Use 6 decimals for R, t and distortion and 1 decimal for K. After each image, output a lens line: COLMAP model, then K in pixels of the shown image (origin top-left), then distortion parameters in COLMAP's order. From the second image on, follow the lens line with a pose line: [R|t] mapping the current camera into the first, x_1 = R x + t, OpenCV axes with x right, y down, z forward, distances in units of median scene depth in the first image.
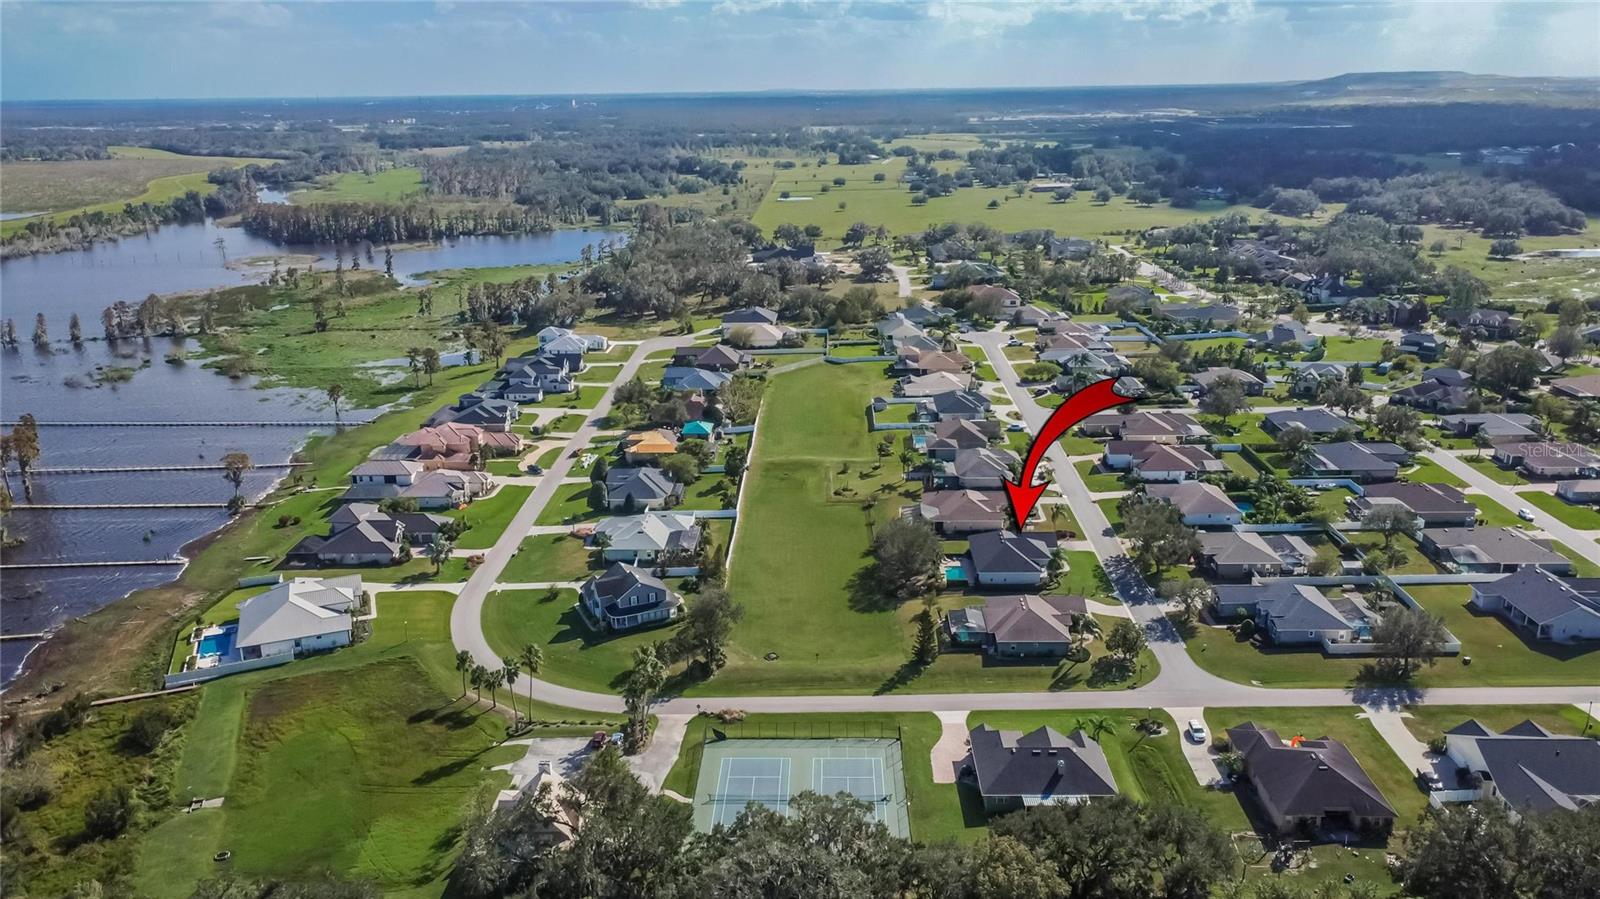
lens RADIAL K [[1175.4, 0, 800.0], [0, 1175.4, 449.5], [0, 0, 1]] dist [0.012581, -0.001695]
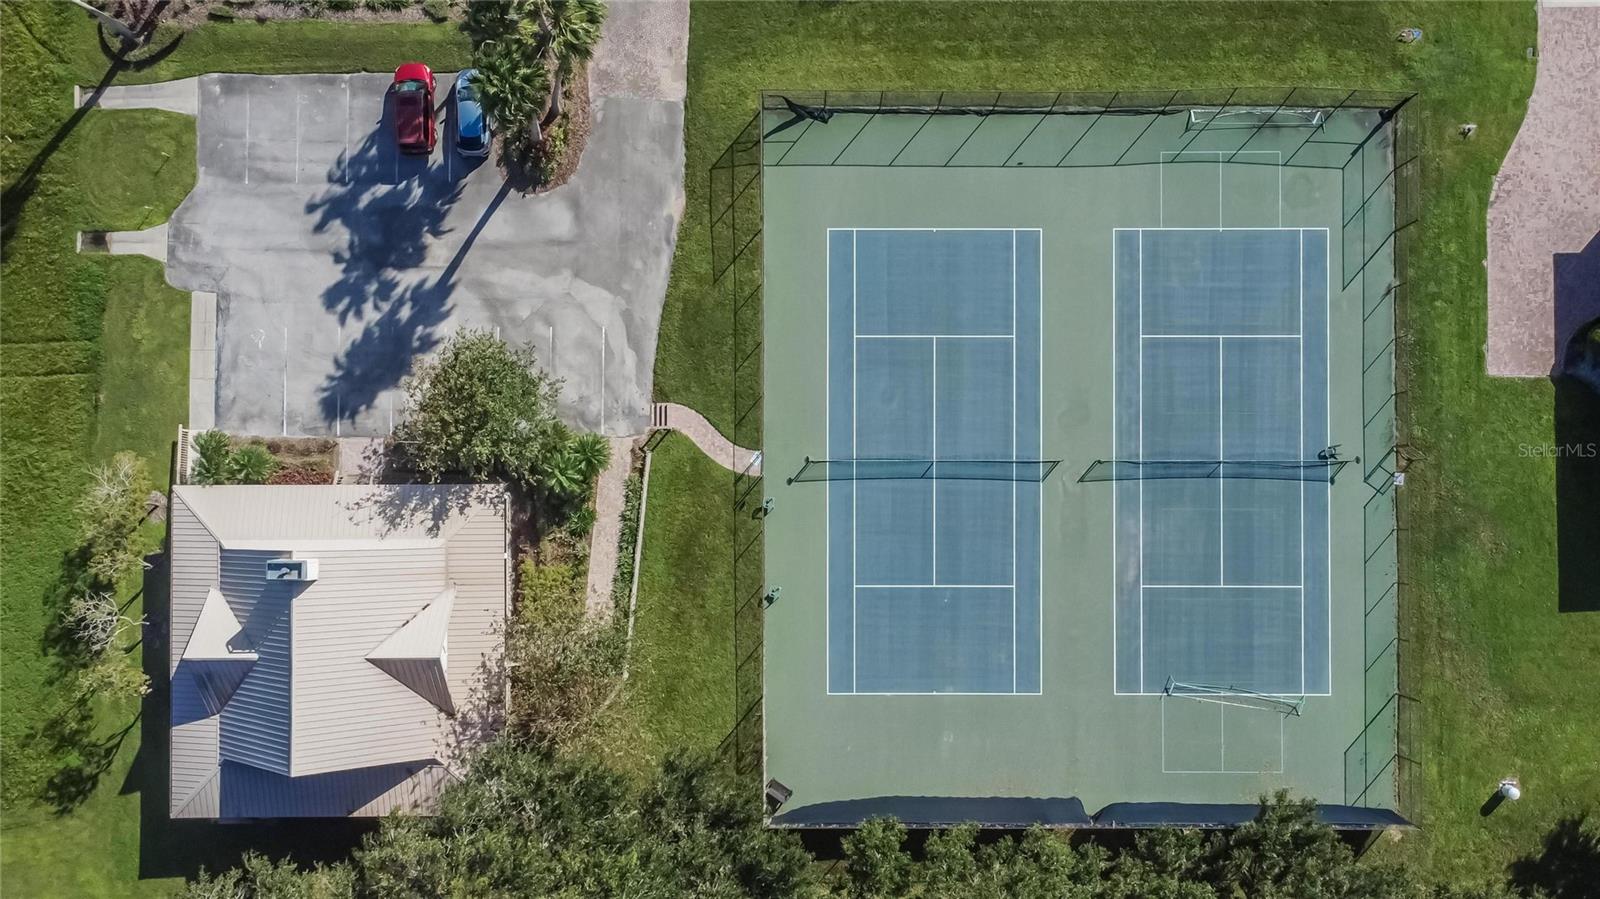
lens RADIAL K [[1175.4, 0, 800.0], [0, 1175.4, 449.5], [0, 0, 1]] dist [0.012581, -0.001695]
pose [[0.999584, -0.022720, 0.017765, -0.079446], [-0.010057, 0.302704, 0.953032, -0.021958], [-0.027031, -0.952814, 0.302349, 0.842226]]
